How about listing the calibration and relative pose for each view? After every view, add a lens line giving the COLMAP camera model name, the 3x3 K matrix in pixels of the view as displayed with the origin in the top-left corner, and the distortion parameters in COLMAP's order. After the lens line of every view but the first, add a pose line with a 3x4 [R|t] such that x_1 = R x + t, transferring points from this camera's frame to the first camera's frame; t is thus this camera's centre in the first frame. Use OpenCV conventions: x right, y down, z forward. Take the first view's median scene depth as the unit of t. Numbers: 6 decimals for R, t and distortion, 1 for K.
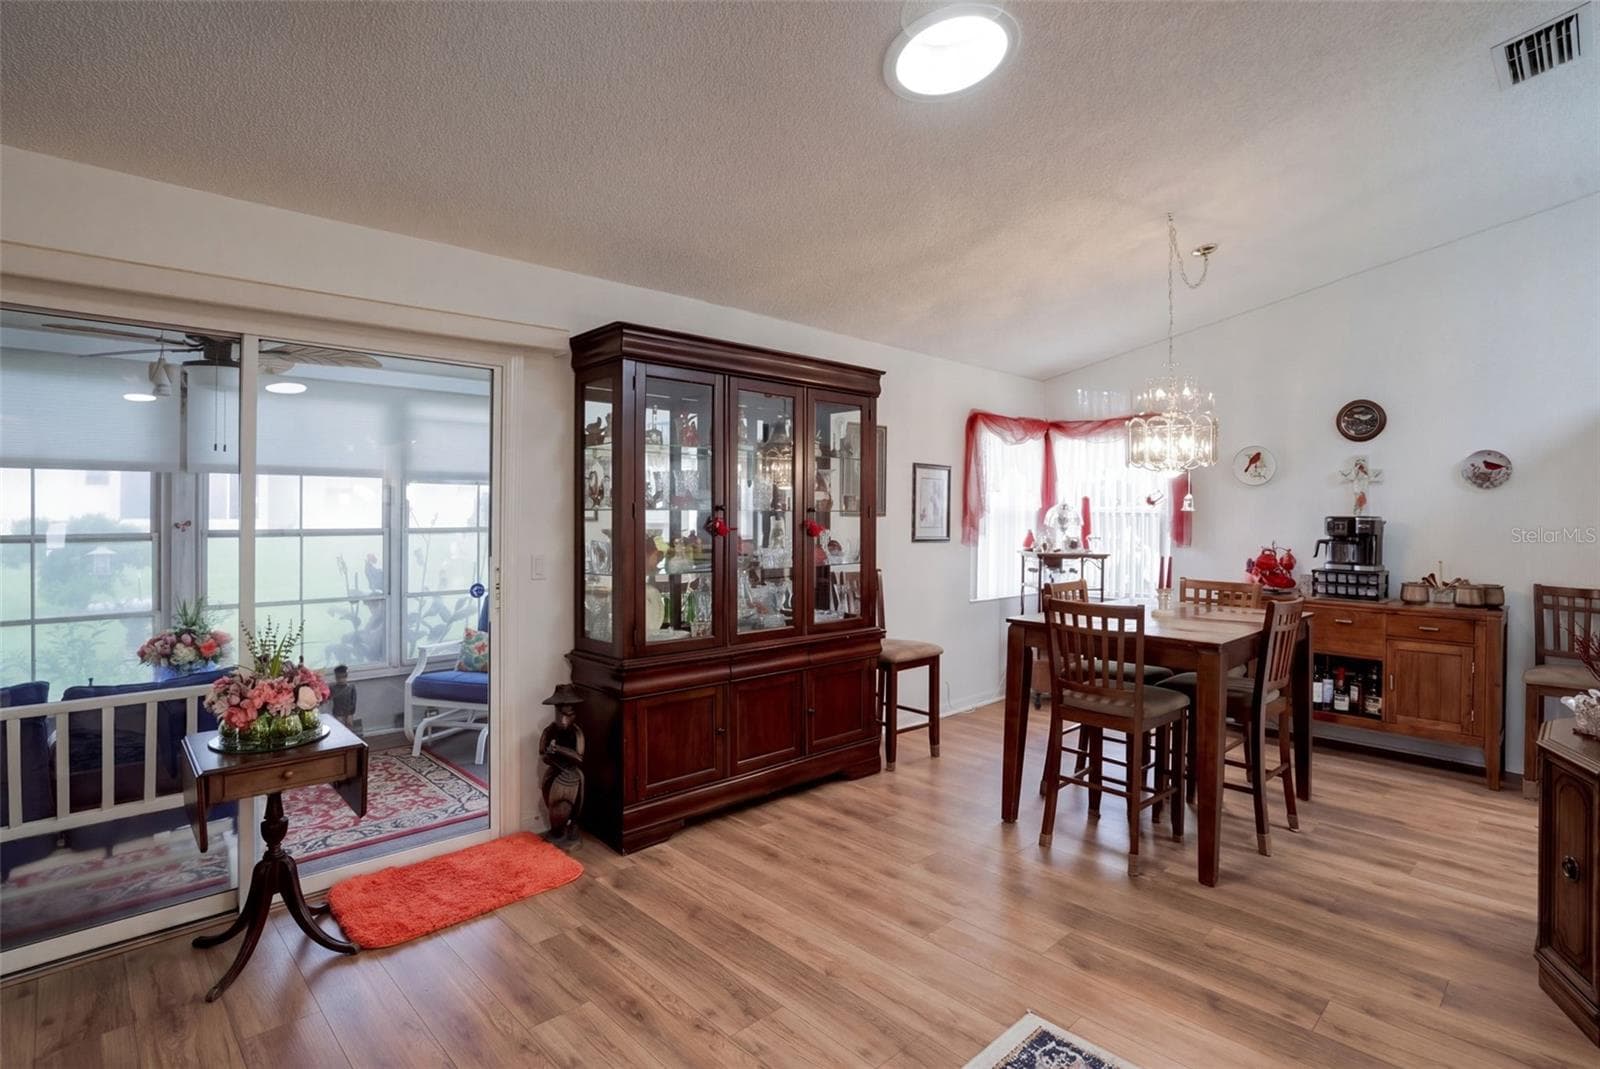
lens RADIAL K [[797.5, 0, 799.8], [0, 797.5, 513.7], [0, 0, 1]] dist [-0.055453, 0.031475]
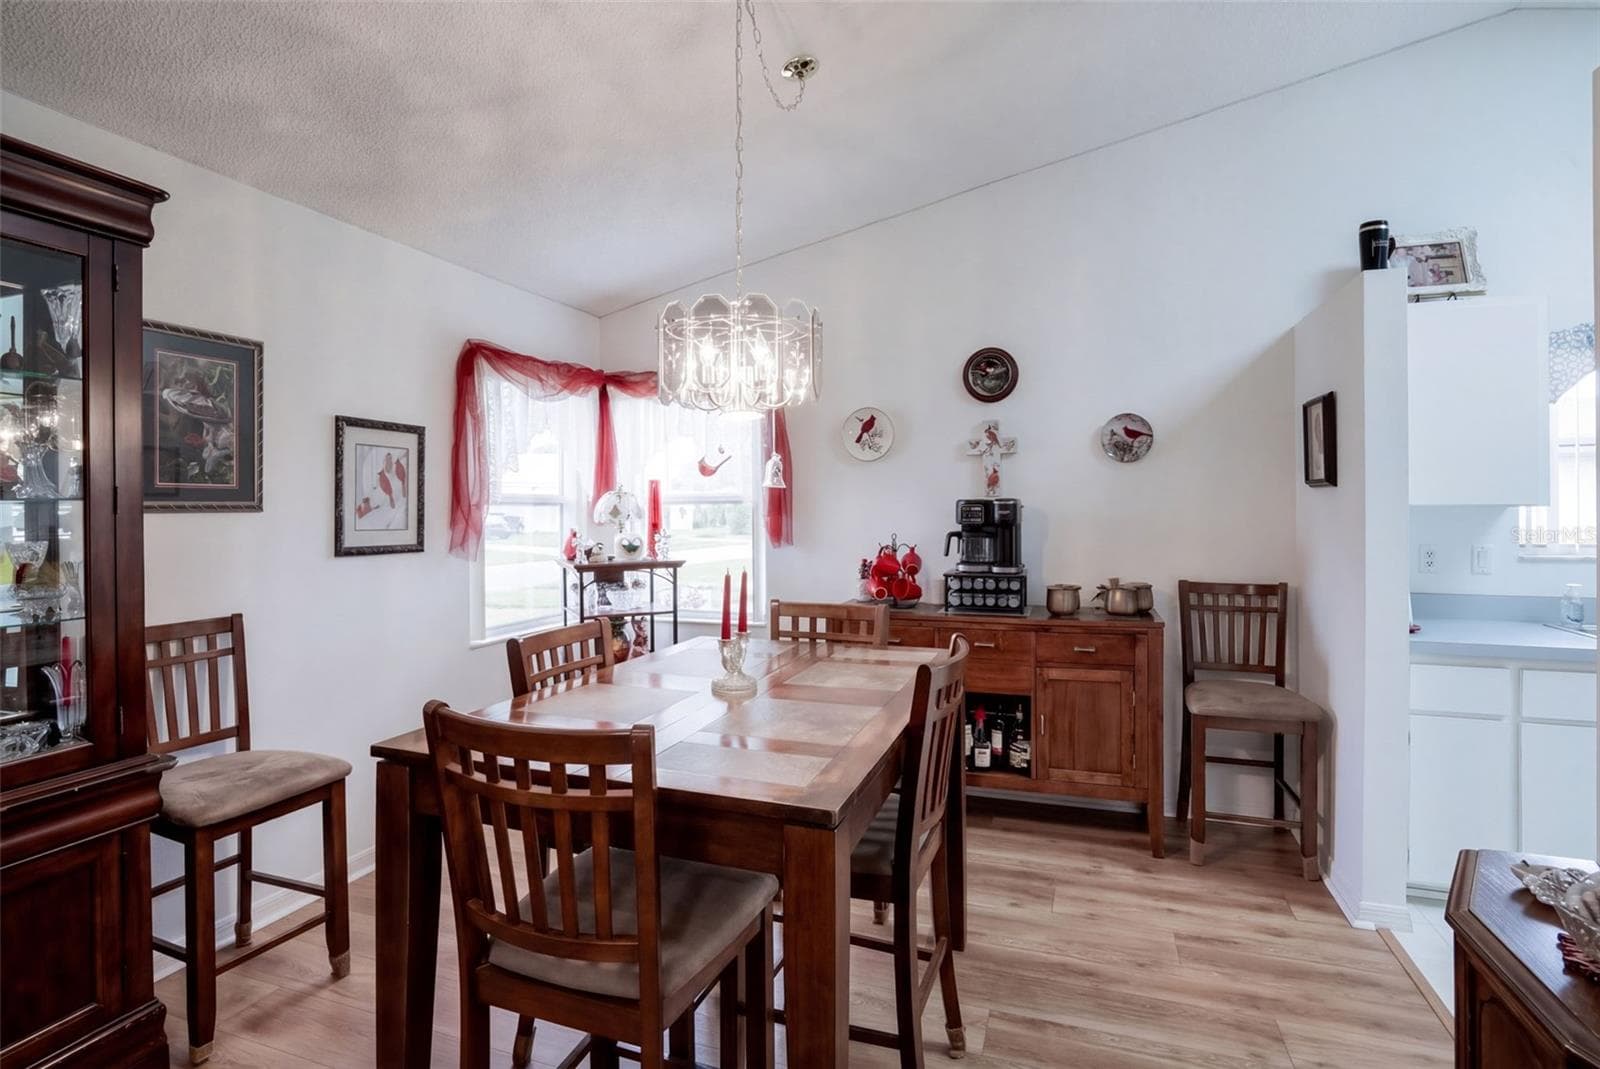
lens RADIAL K [[780.5, 0, 800.7], [0, 780.5, 511.5], [0, 0, 1]] dist [-0.000727, -0.000193]
pose [[0.897637, -0.017966, 0.440369, 0.223276], [0.017574, 0.999833, 0.004970, 0.008196], [-0.440385, 0.003277, 0.897803, 0.417265]]
